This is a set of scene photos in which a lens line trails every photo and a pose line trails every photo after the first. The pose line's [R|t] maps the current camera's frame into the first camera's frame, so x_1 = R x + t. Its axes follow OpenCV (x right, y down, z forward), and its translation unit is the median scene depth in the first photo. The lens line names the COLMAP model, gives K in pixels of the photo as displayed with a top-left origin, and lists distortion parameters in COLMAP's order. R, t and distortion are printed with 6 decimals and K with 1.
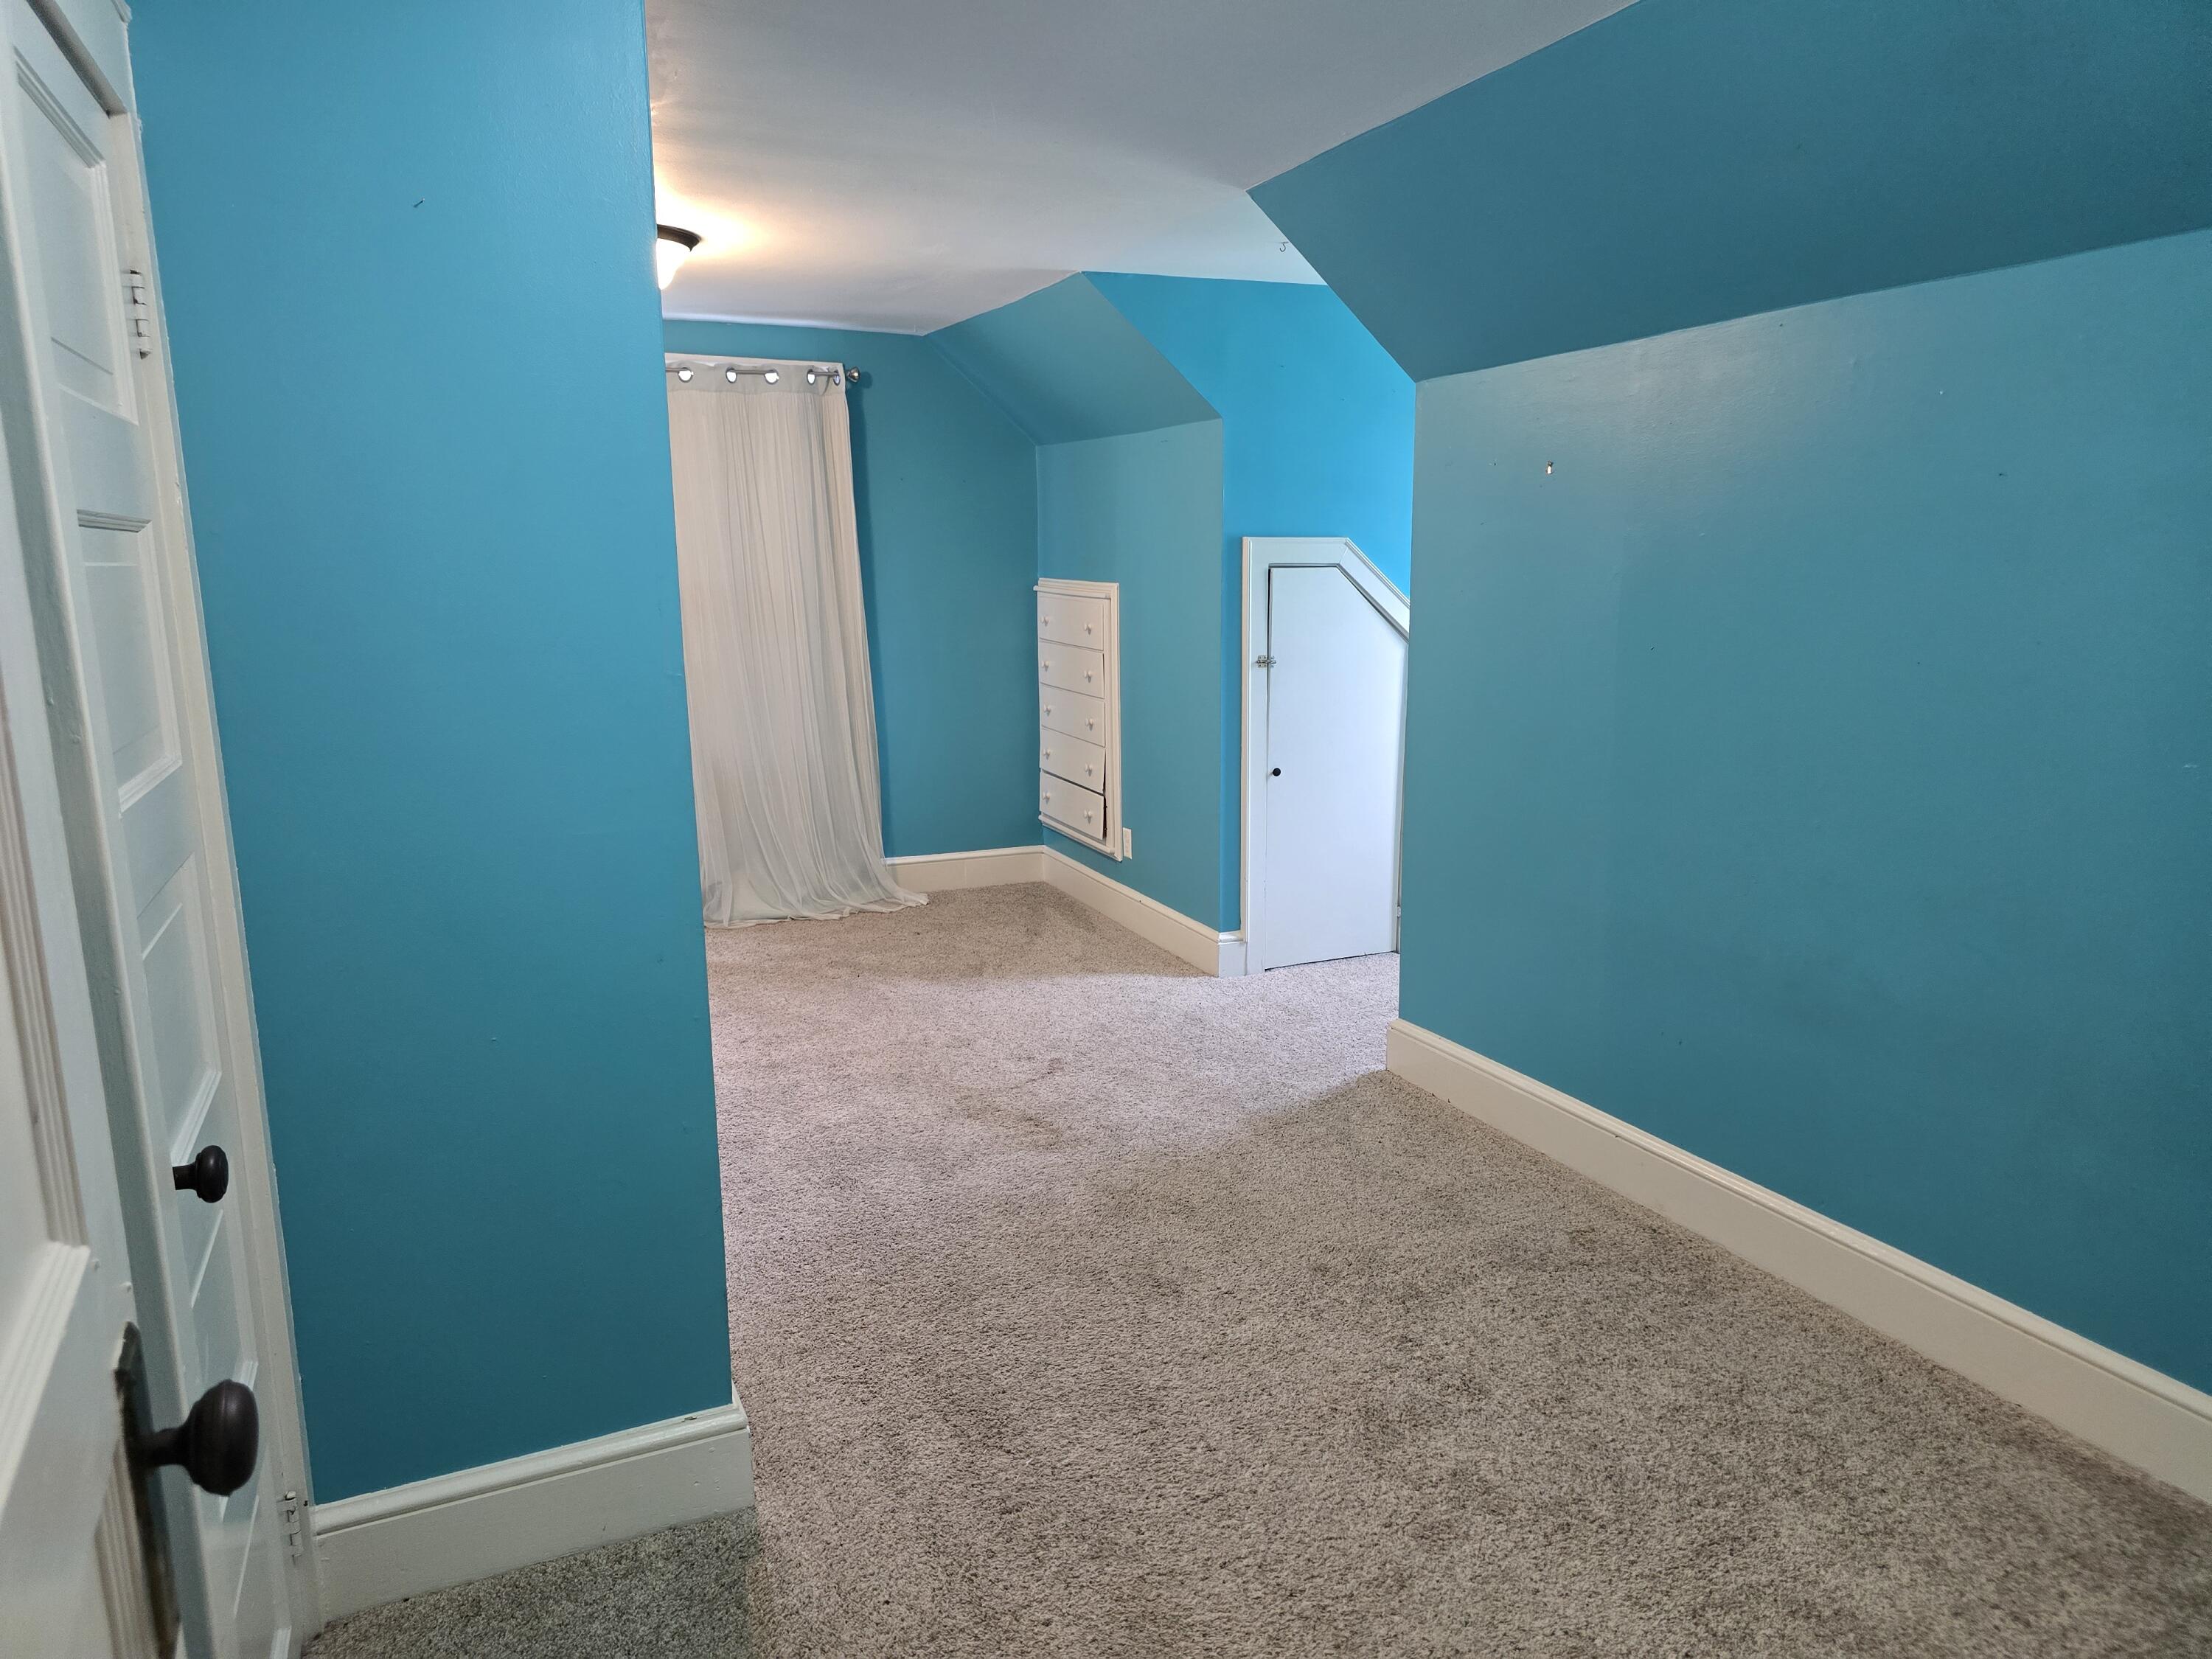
lens RADIAL K [[1484.6, 0, 1088.3], [0, 1484.6, 844.6], [0, 0, 1]] dist [0.047902, -0.037958]
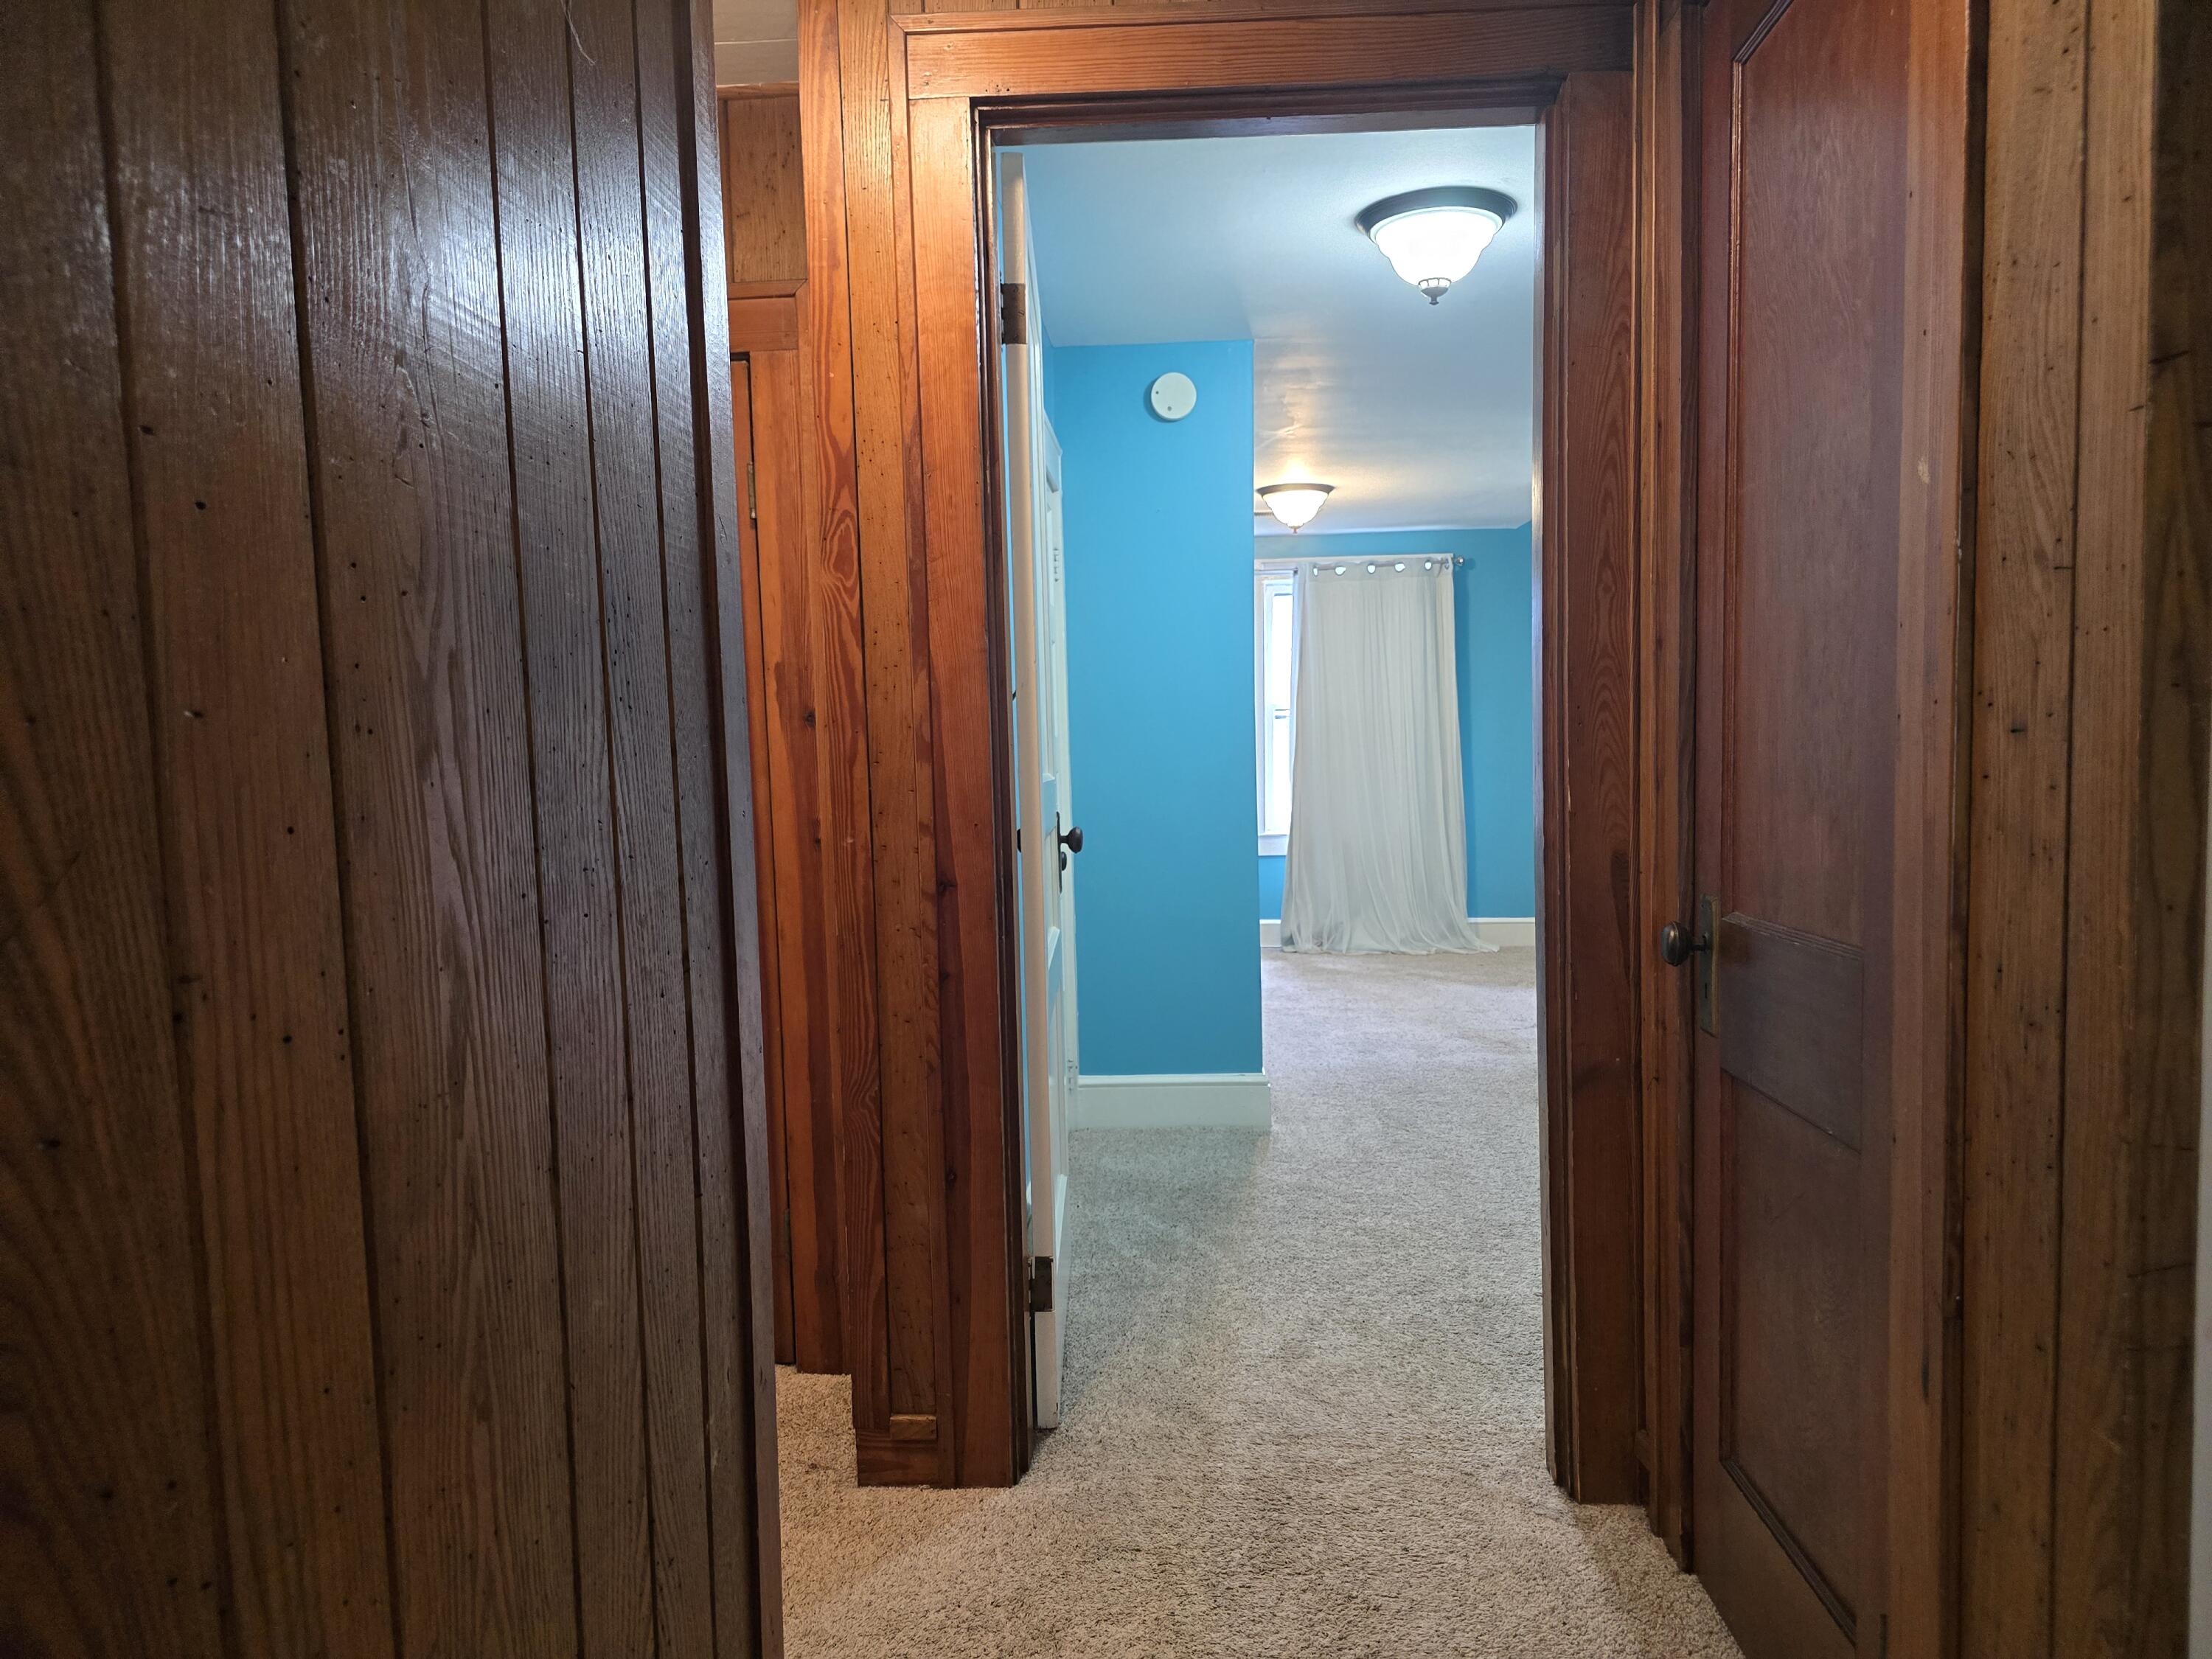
lens RADIAL K [[1484.6, 0, 1098.6], [0, 1484.6, 875.4], [0, 0, 1]] dist [0.047902, -0.037958]
pose [[0.892117, 0.027073, -0.450993, 0.290360], [-0.071529, 0.994077, -0.081819, 0.183882], [0.446107, 0.105251, 0.888769, -0.569543]]
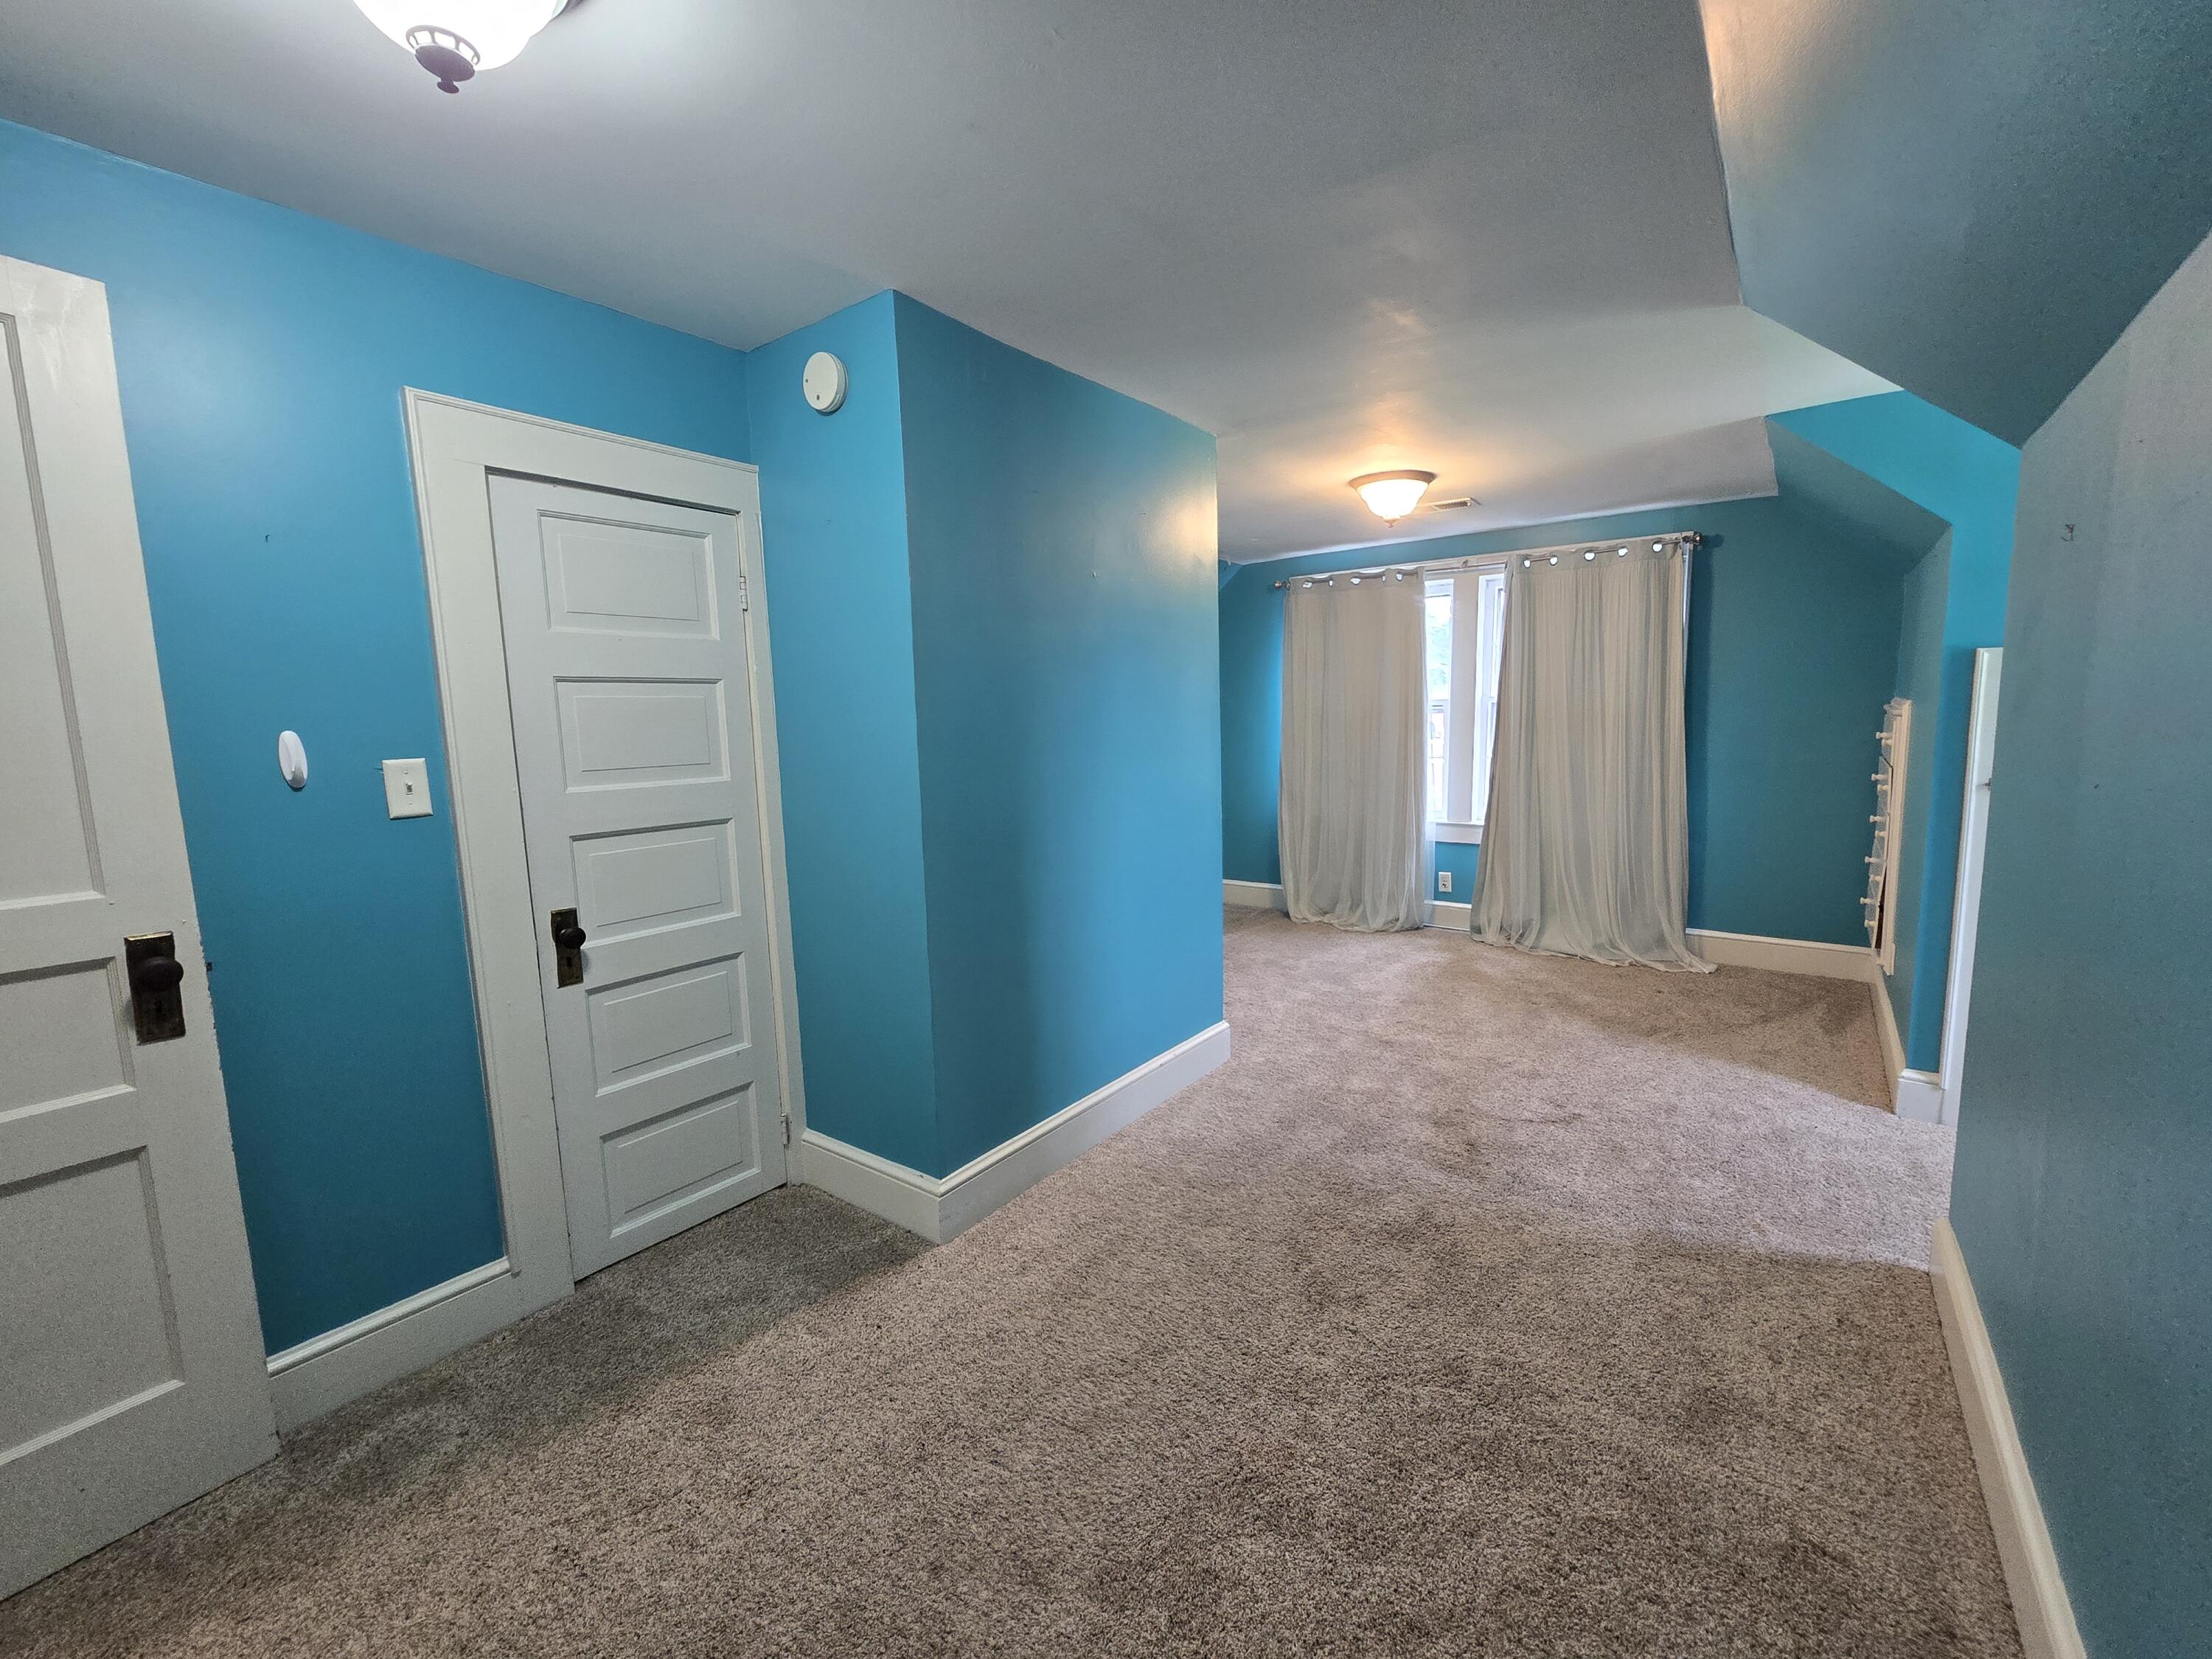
lens RADIAL K [[905.6, 0, 1119.8], [0, 905.6, 819.7], [0, 0, 1]] dist [-0.007473, 0.004364]
pose [[0.500935, 0.099970, -0.859692, 0.455271], [-0.144145, 0.989070, 0.031023, -0.061834], [0.853397, 0.108380, 0.509870, 0.382679]]
